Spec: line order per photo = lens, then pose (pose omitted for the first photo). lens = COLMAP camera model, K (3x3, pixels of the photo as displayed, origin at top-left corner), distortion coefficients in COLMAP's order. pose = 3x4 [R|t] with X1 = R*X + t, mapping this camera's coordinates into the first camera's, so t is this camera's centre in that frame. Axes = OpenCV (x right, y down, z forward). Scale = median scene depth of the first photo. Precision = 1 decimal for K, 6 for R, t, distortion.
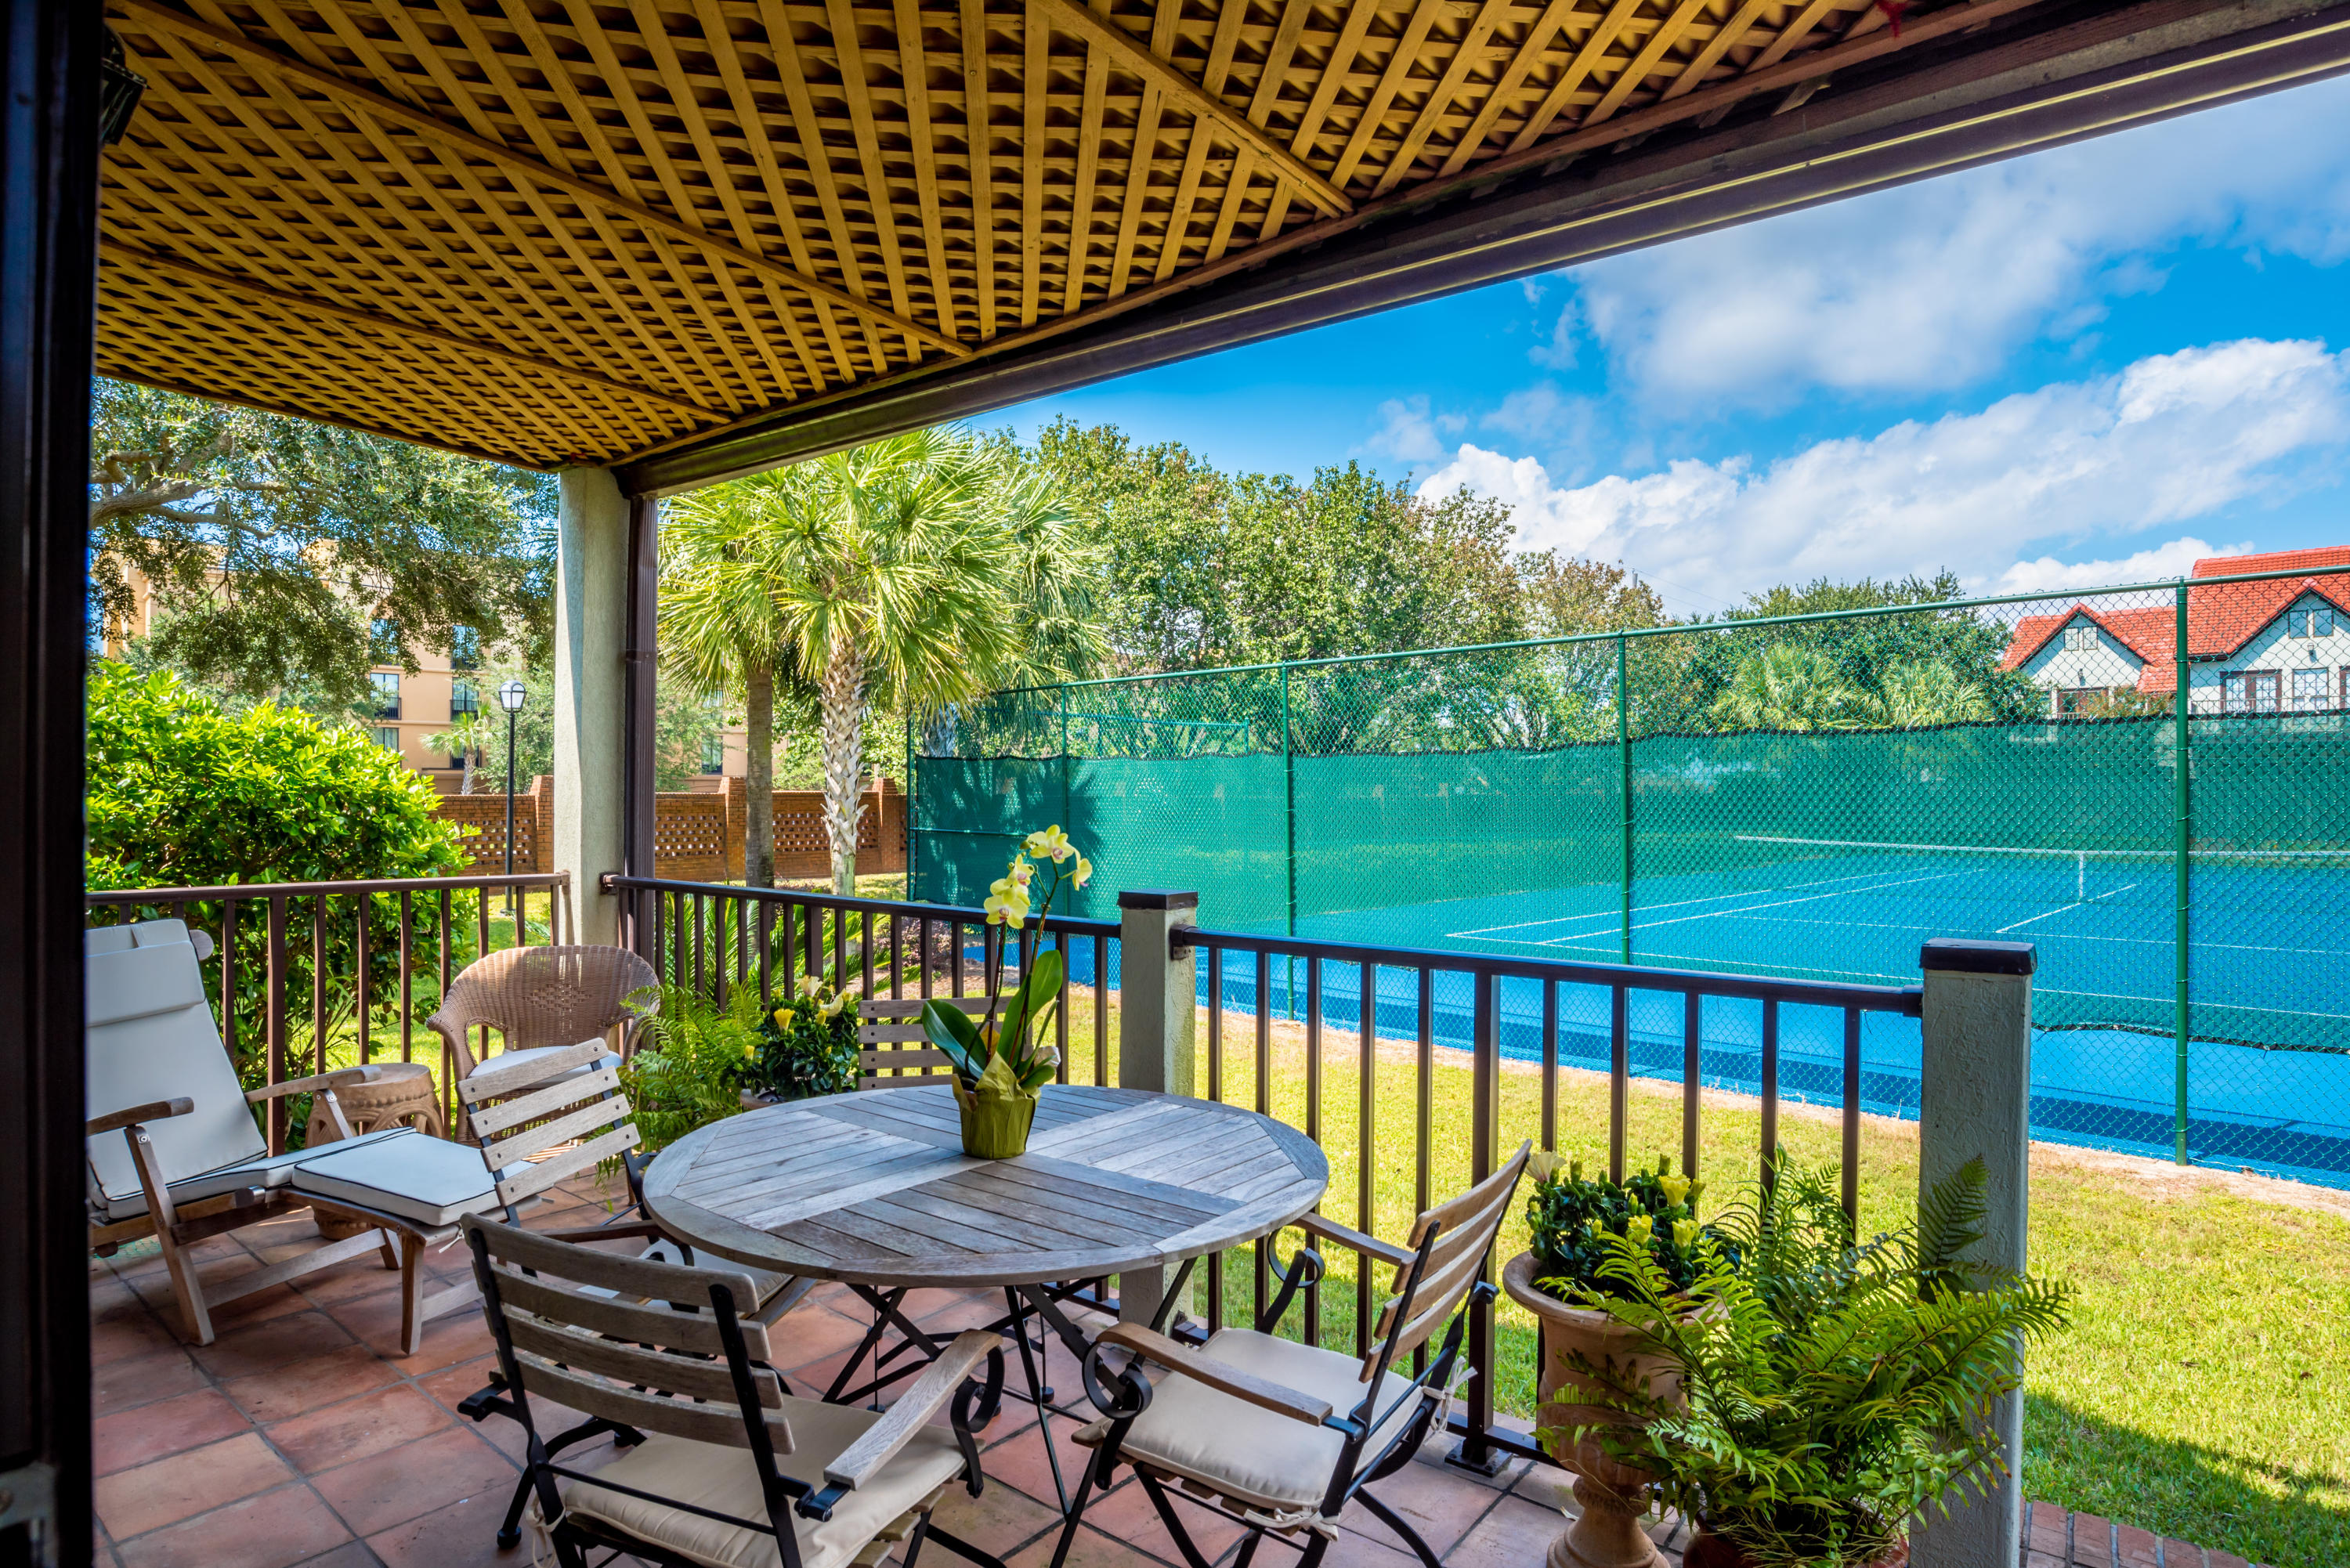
lens RADIAL K [[1270.6, 0, 1175.0], [0, 1270.6, 784.0], [0, 0, 1]] dist [-0.042995, 0.001817]
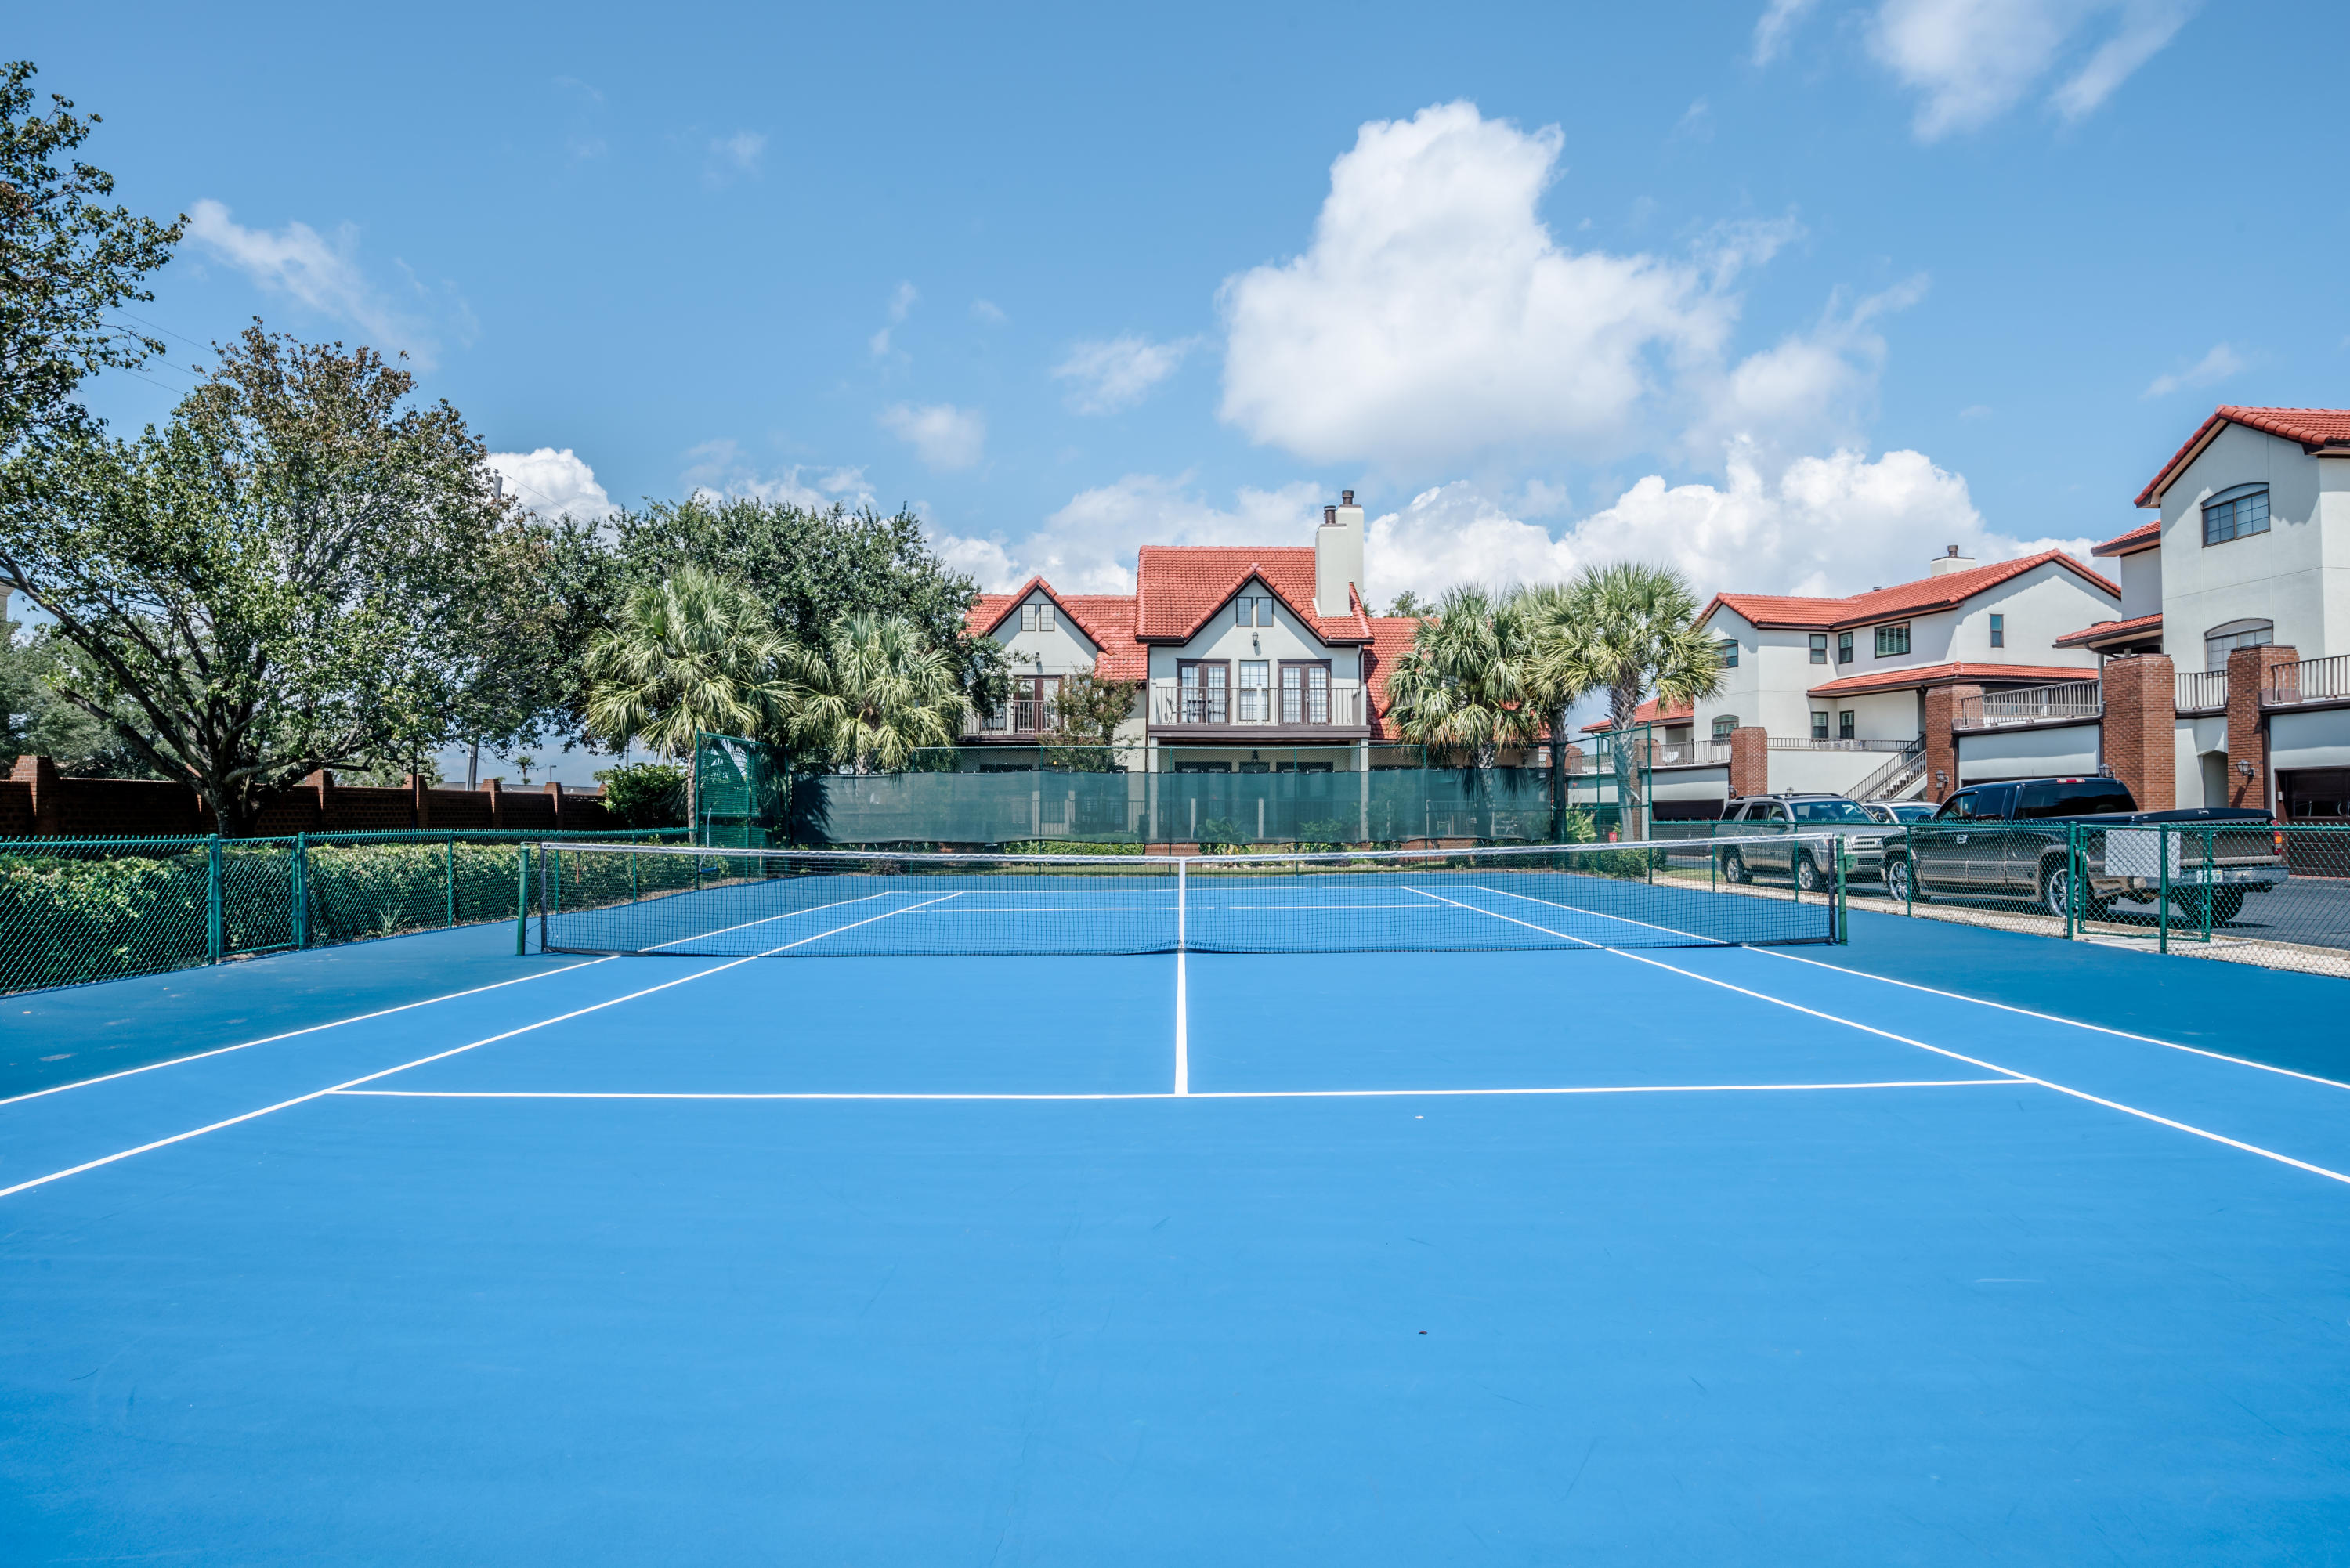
lens RADIAL K [[1287.2, 0, 1175.0], [0, 1287.2, 784.0], [0, 0, 1]] dist [-0.038774, 0.001555]
pose [[0.703884, 0.014290, 0.710171, 0.181342], [0.000692, 0.999783, -0.020802, 0.019737], [-0.710315, 0.015134, 0.703722, 0.339472]]
